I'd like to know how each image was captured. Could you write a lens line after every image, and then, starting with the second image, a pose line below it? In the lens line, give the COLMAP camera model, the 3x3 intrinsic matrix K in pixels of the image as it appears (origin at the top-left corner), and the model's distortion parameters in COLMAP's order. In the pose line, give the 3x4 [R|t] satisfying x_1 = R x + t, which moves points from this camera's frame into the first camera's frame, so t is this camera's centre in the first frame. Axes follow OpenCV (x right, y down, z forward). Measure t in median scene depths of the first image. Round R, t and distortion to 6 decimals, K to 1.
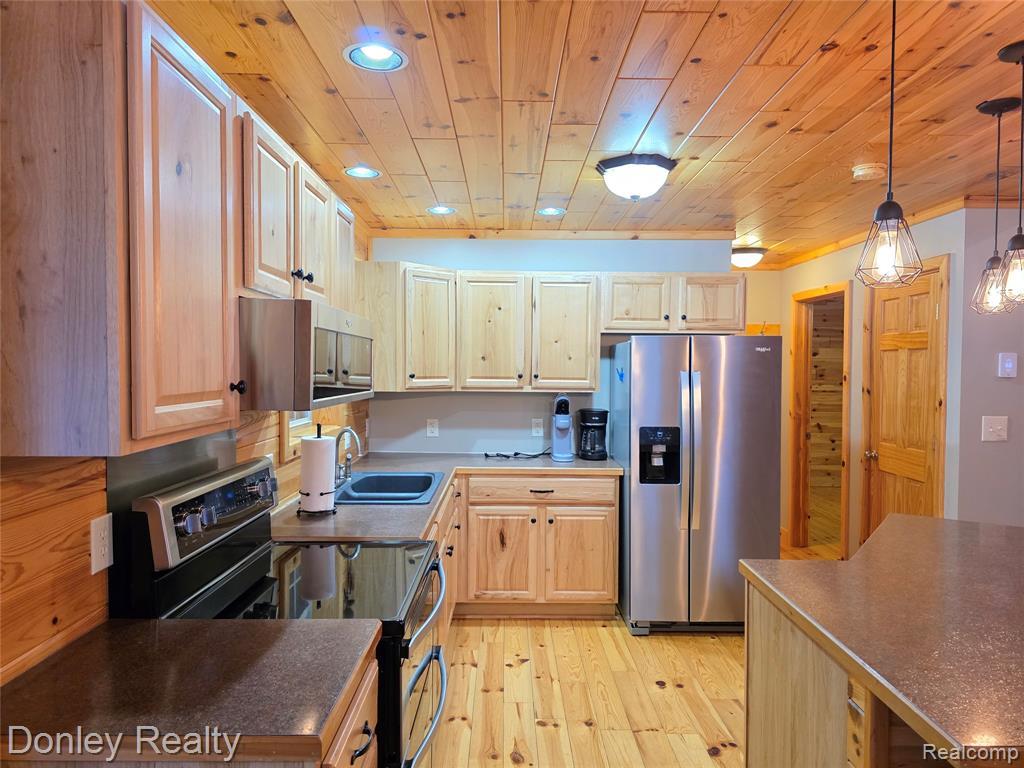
lens RADIAL K [[685.6, 0, 512.0], [0, 685.6, 384.0], [0, 0, 1]] dist [0.080343, -0.089855]
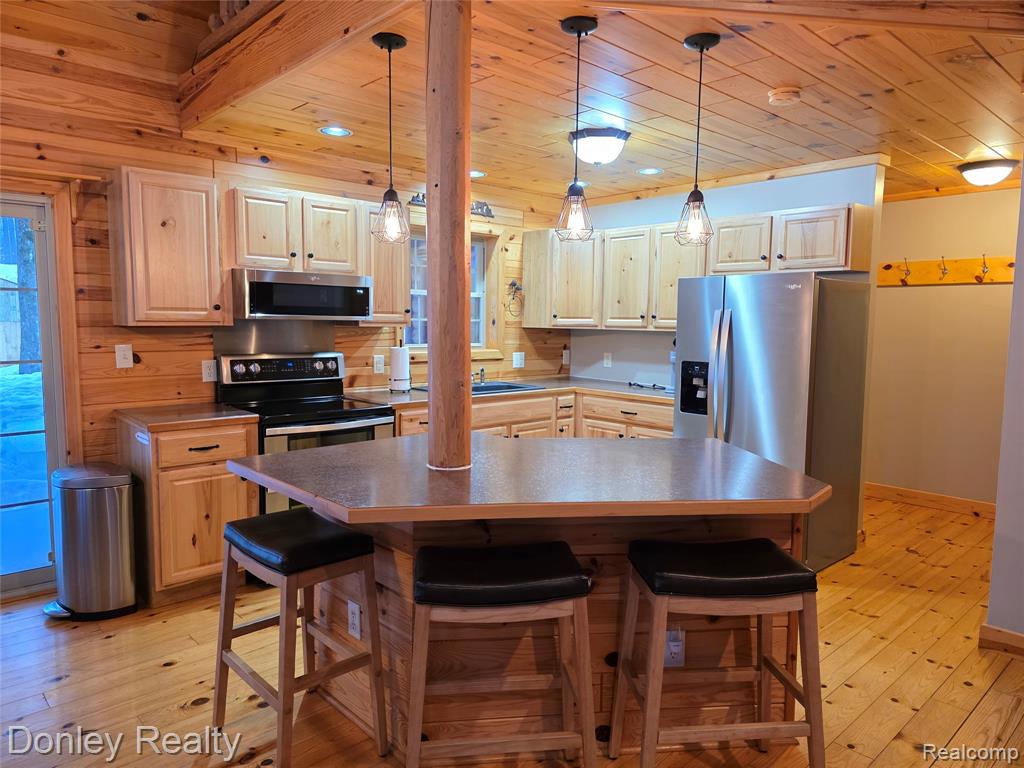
lens RADIAL K [[685.6, 0, 512.0], [0, 685.6, 384.0], [0, 0, 1]] dist [0.080343, -0.089855]
pose [[0.674339, 0.072419, -0.734863, 0.729113], [-0.028260, 0.996981, 0.072317, 0.024123], [0.737881, -0.027999, 0.674350, 0.042927]]
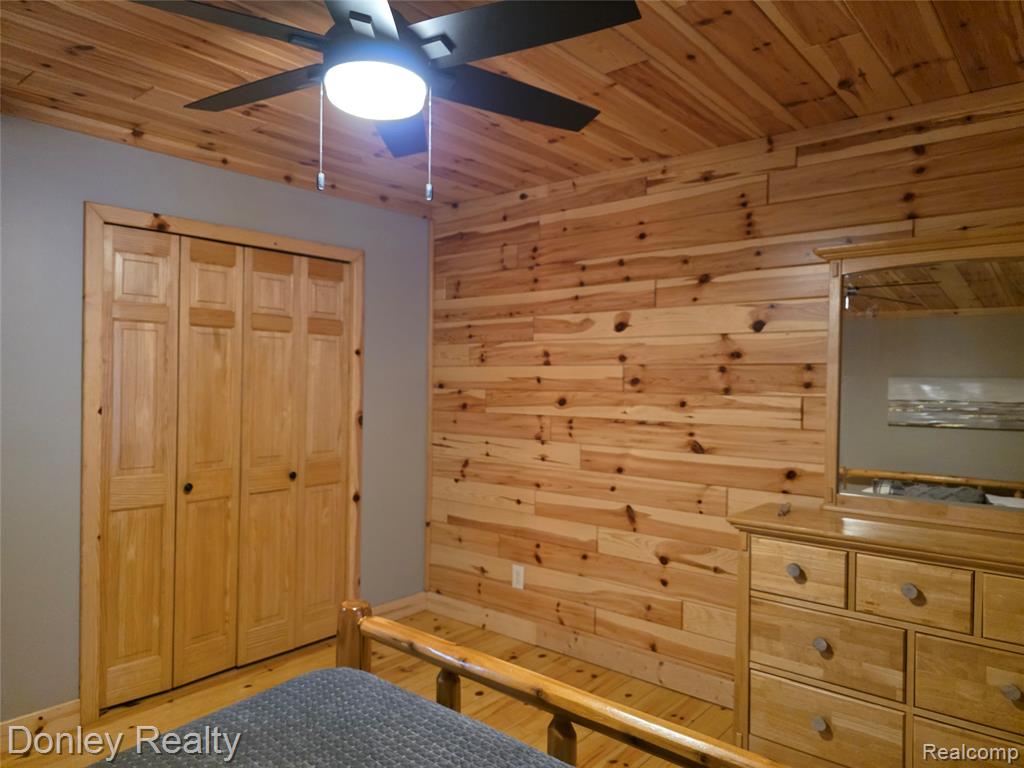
lens RADIAL K [[691.8, 0, 514.2], [0, 691.8, 383.9], [0, 0, 1]] dist [0.063297, -0.059327]
pose [[0.757864, 0.008140, -0.652362, 1.301283], [-0.027299, 0.999442, -0.019243, -0.003332], [0.651841, 0.032392, 0.757664, 1.349540]]
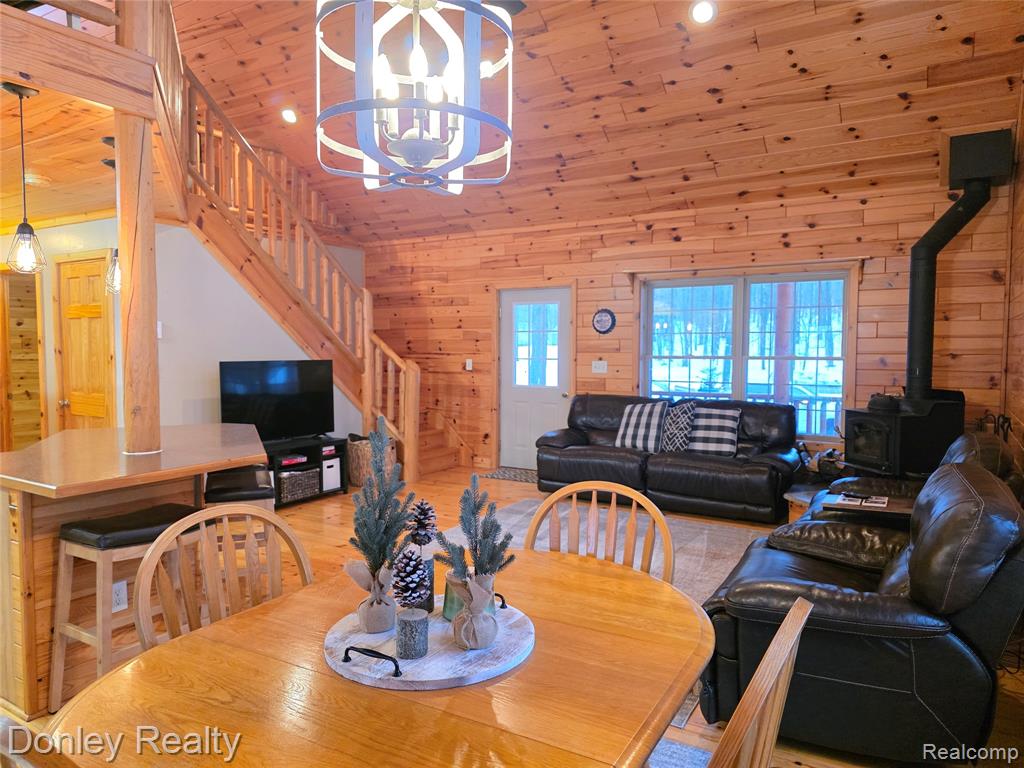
lens RADIAL K [[691.8, 0, 514.2], [0, 691.8, 383.9], [0, 0, 1]] dist [0.063297, -0.059327]
pose [[0.534527, -0.050542, 0.843639, -0.112213], [0.023015, 0.998711, 0.045250, 0.031479], [-0.844838, -0.004771, 0.535001, -0.358784]]
